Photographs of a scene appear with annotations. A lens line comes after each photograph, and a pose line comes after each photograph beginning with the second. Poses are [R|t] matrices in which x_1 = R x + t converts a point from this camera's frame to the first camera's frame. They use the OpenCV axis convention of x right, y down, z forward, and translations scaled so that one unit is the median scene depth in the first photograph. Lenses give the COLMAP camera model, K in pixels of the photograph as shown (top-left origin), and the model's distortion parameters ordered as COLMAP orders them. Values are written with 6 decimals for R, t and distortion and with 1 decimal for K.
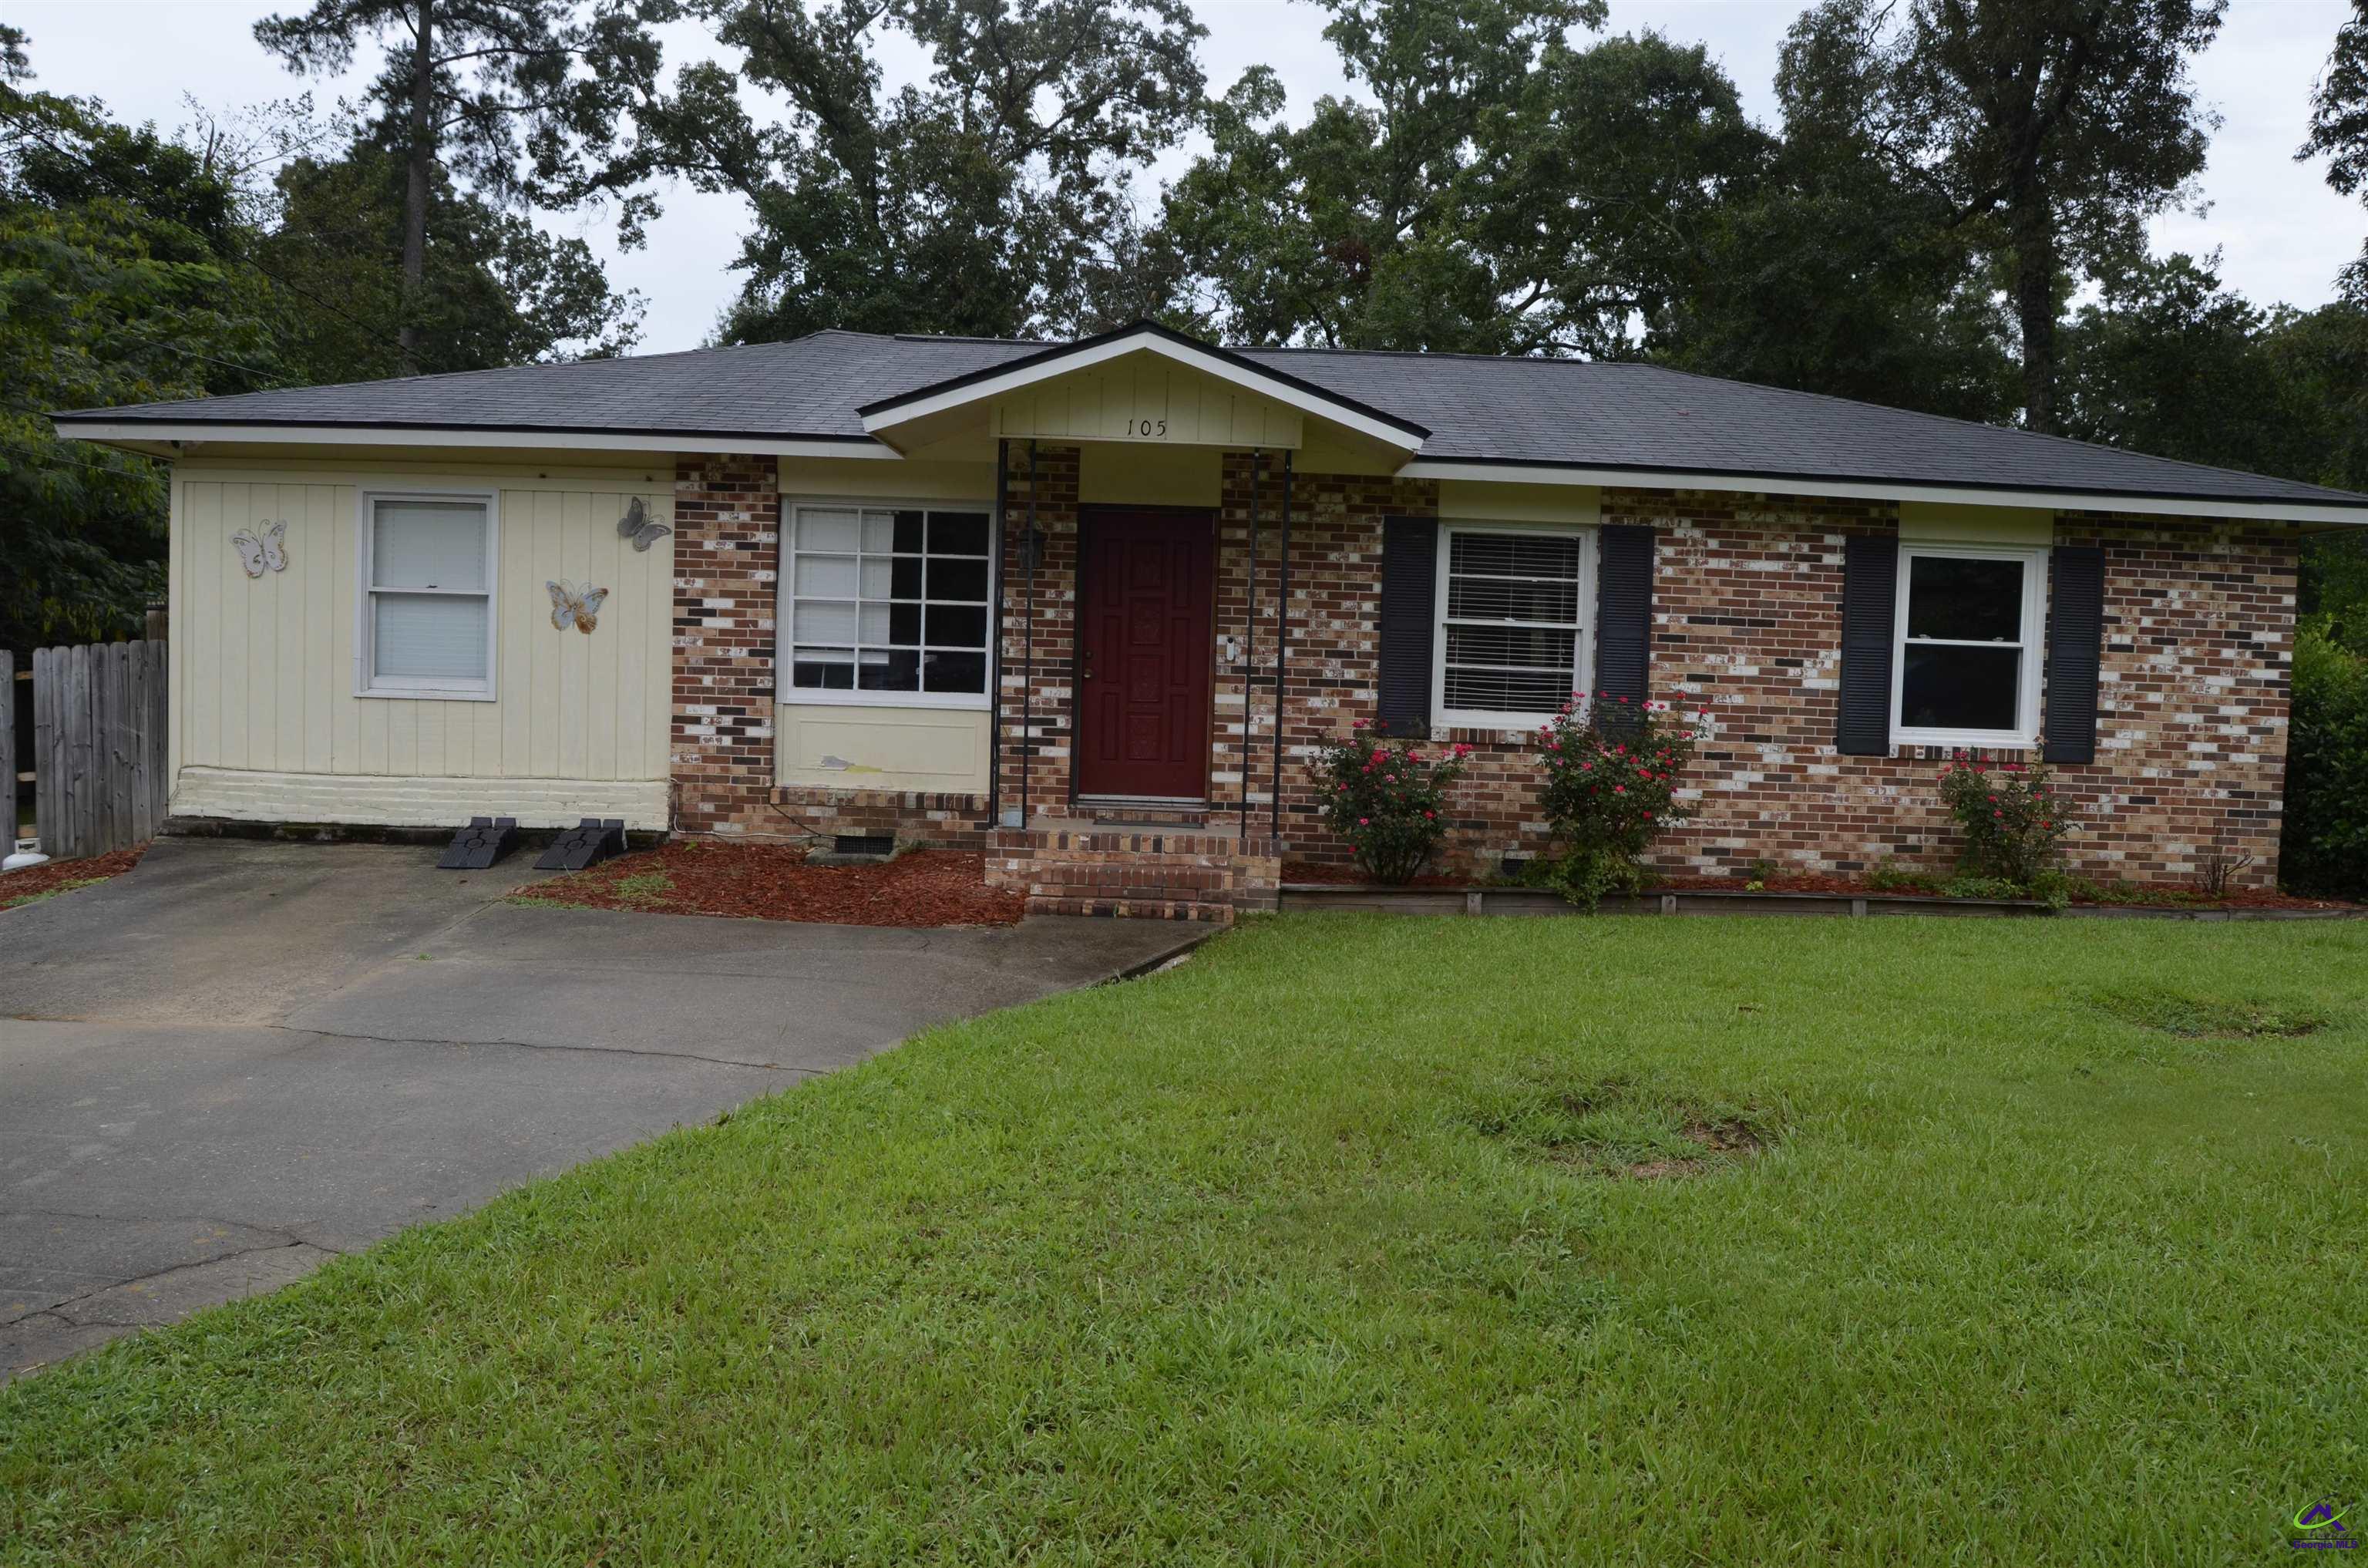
lens RADIAL K [[1836.3, 0, 1185.8], [0, 1836.3, 778.0], [0, 0, 1]] dist [-0.085759, 0.003378]
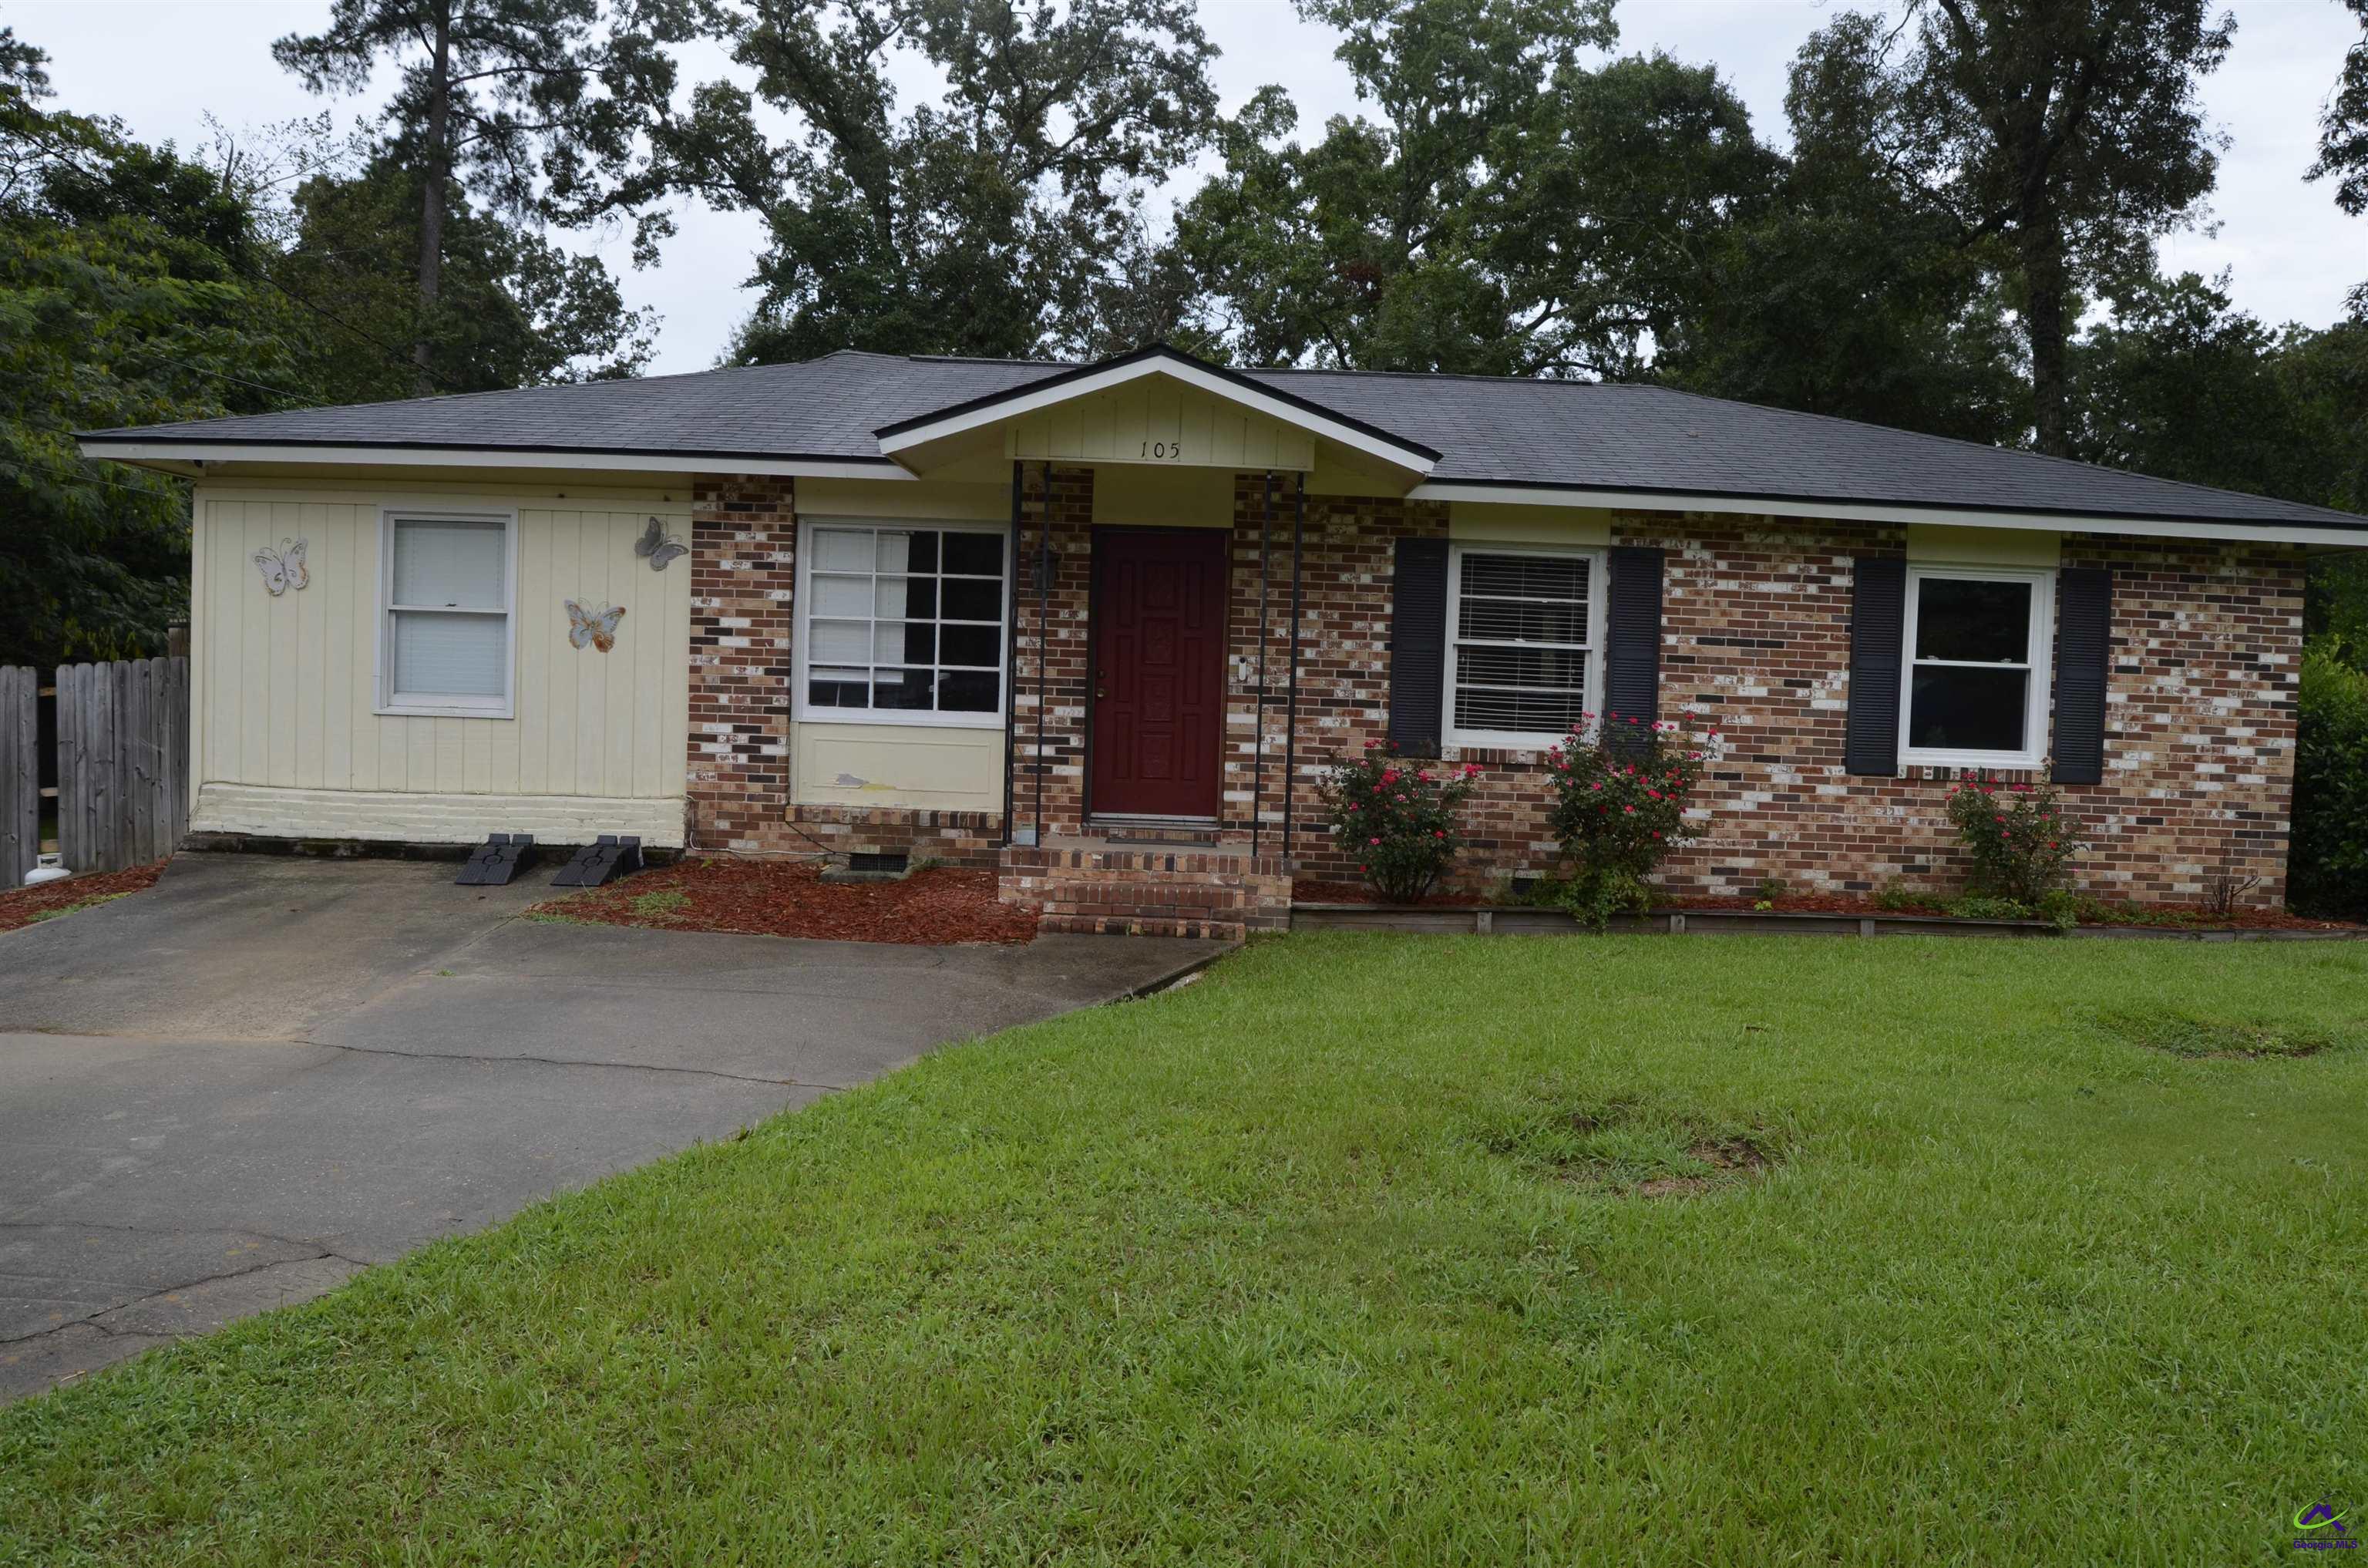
lens RADIAL K [[1836.3, 0, 1185.2], [0, 1836.3, 776.1], [0, 0, 1]] dist [-0.085759, 0.003378]
pose [[0.999979, 0.002429, -0.005937, -0.000994], [-0.002487, 0.999949, -0.009801, -0.001490], [0.005913, 0.009815, 0.999934, -0.007187]]
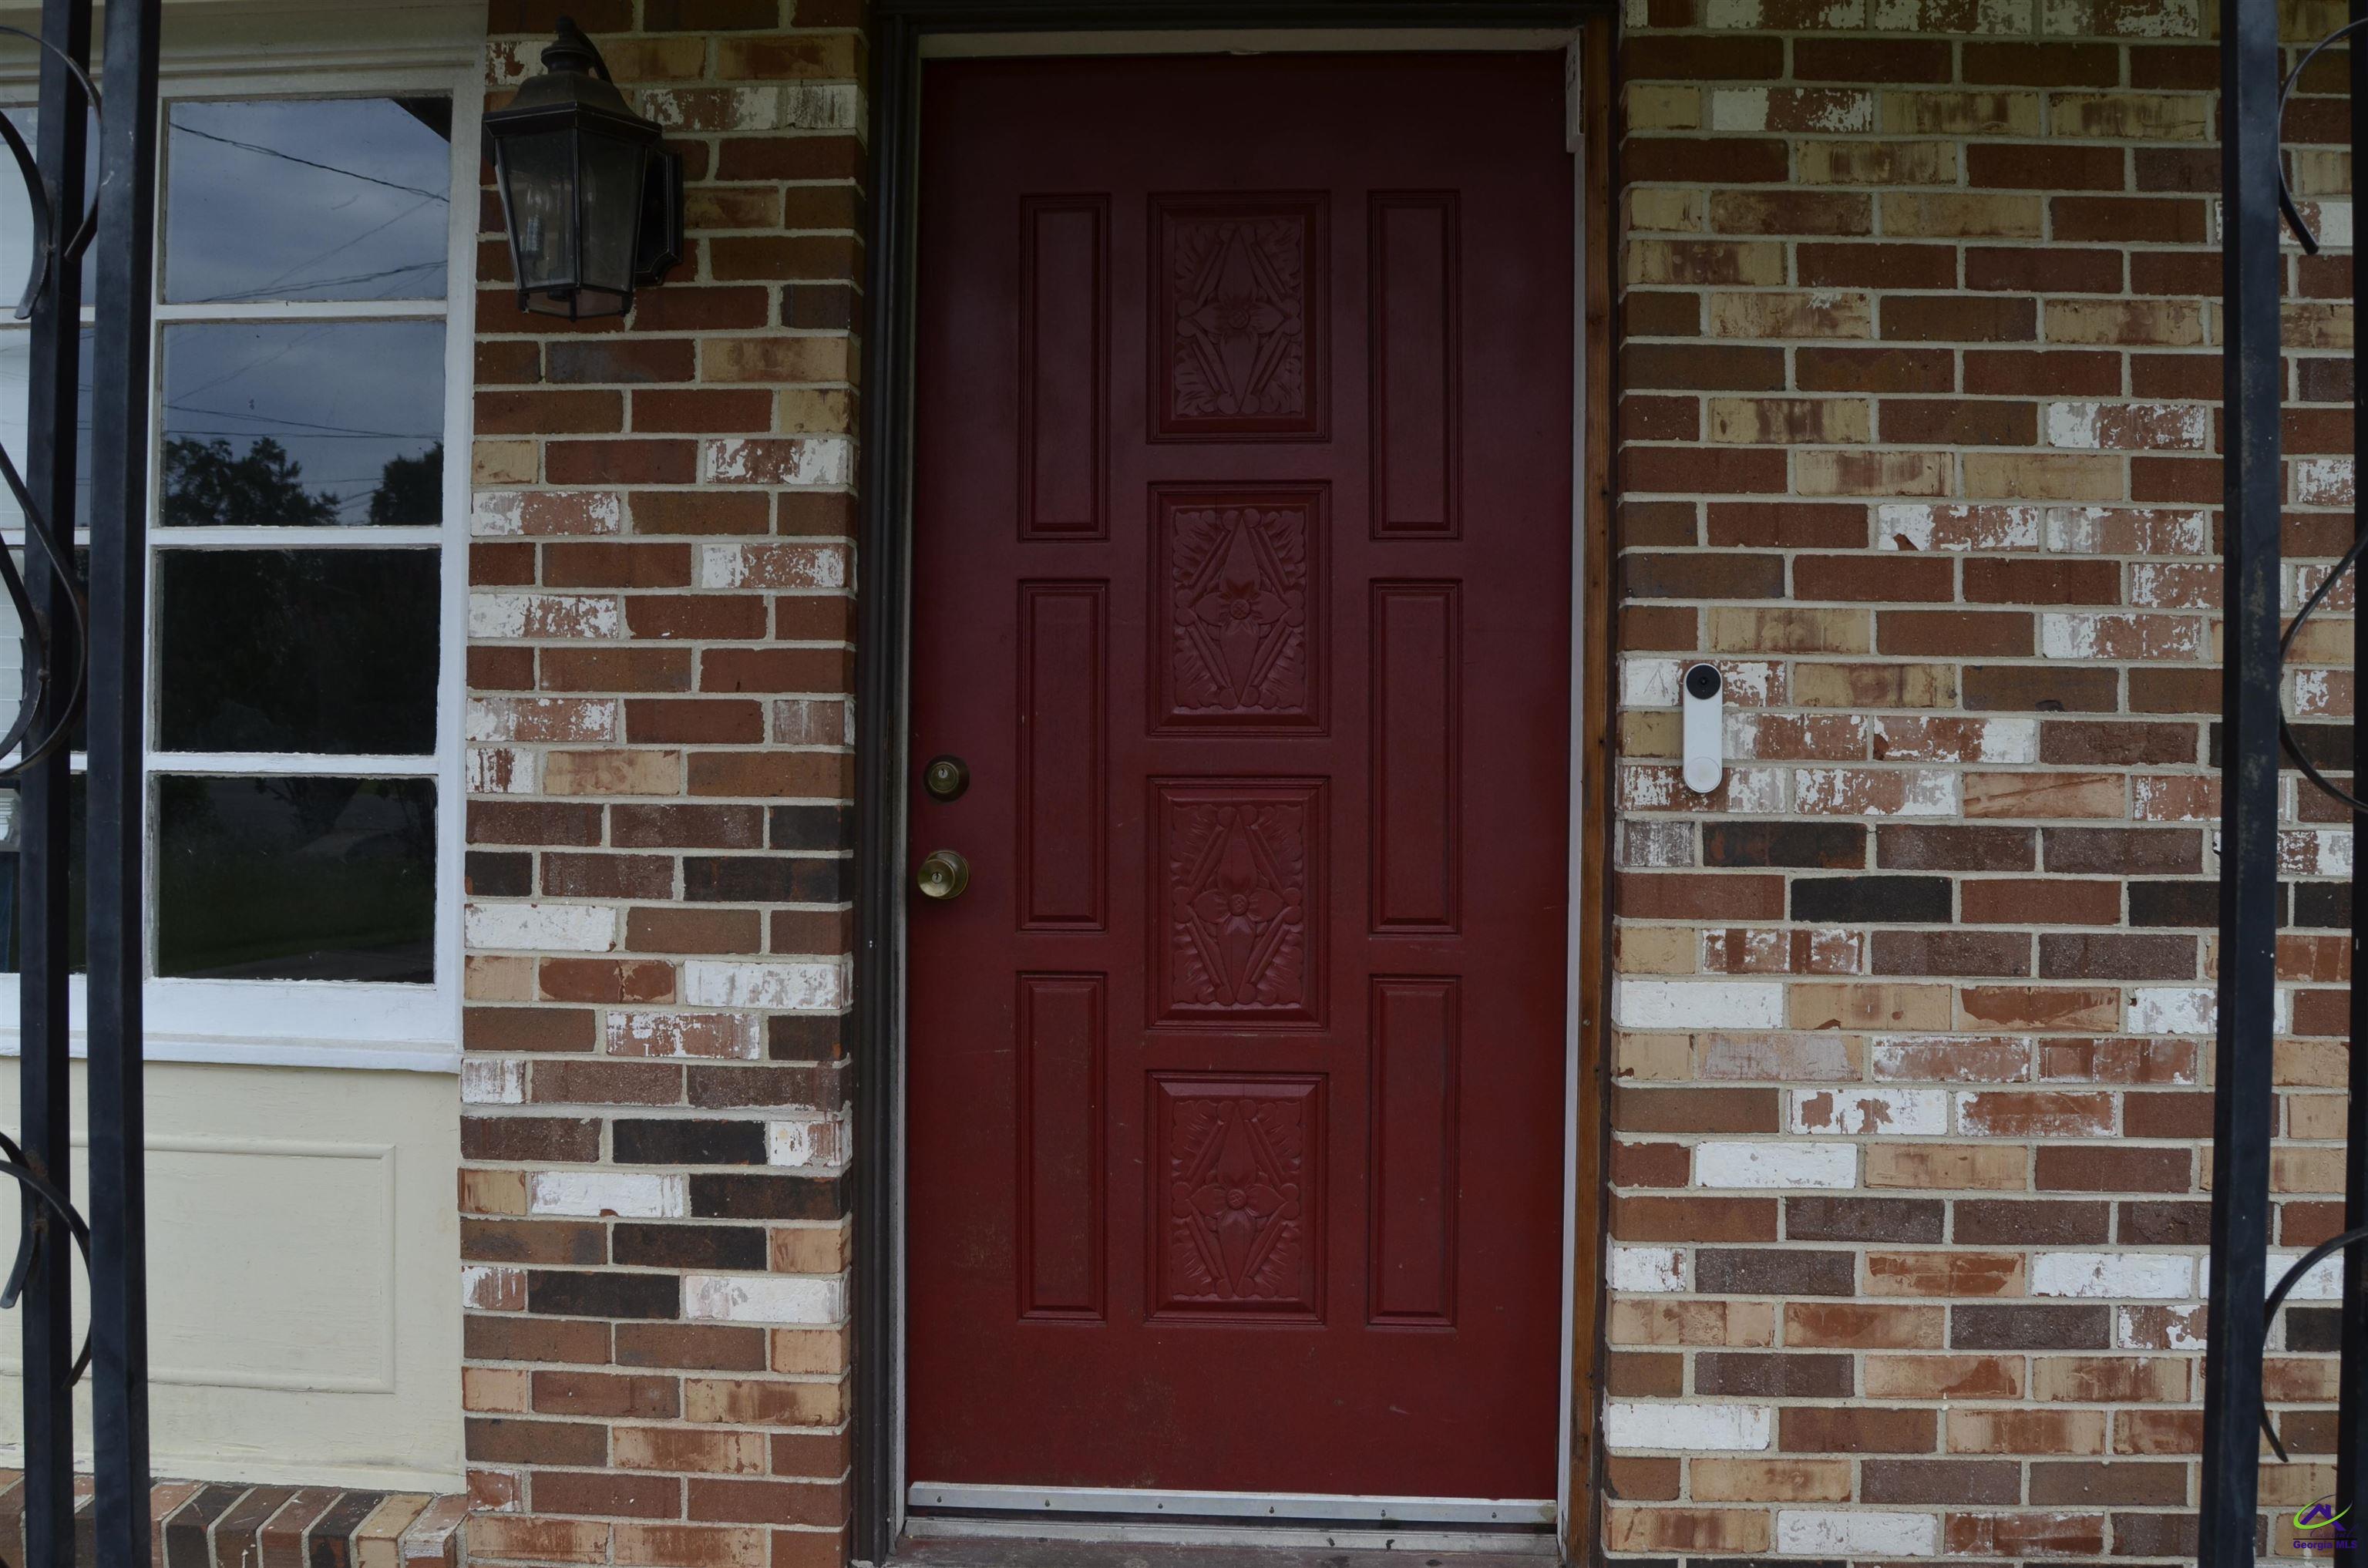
lens RADIAL K [[1836.3, 0, 1189.3], [0, 1836.3, 786.0], [0, 0, 1]] dist [-0.085759, 0.003378]
pose [[0.998435, -0.022156, -0.051341, -0.017176], [0.017836, 0.996380, -0.083113, -0.050547], [0.052997, 0.082067, 0.995217, 0.816693]]
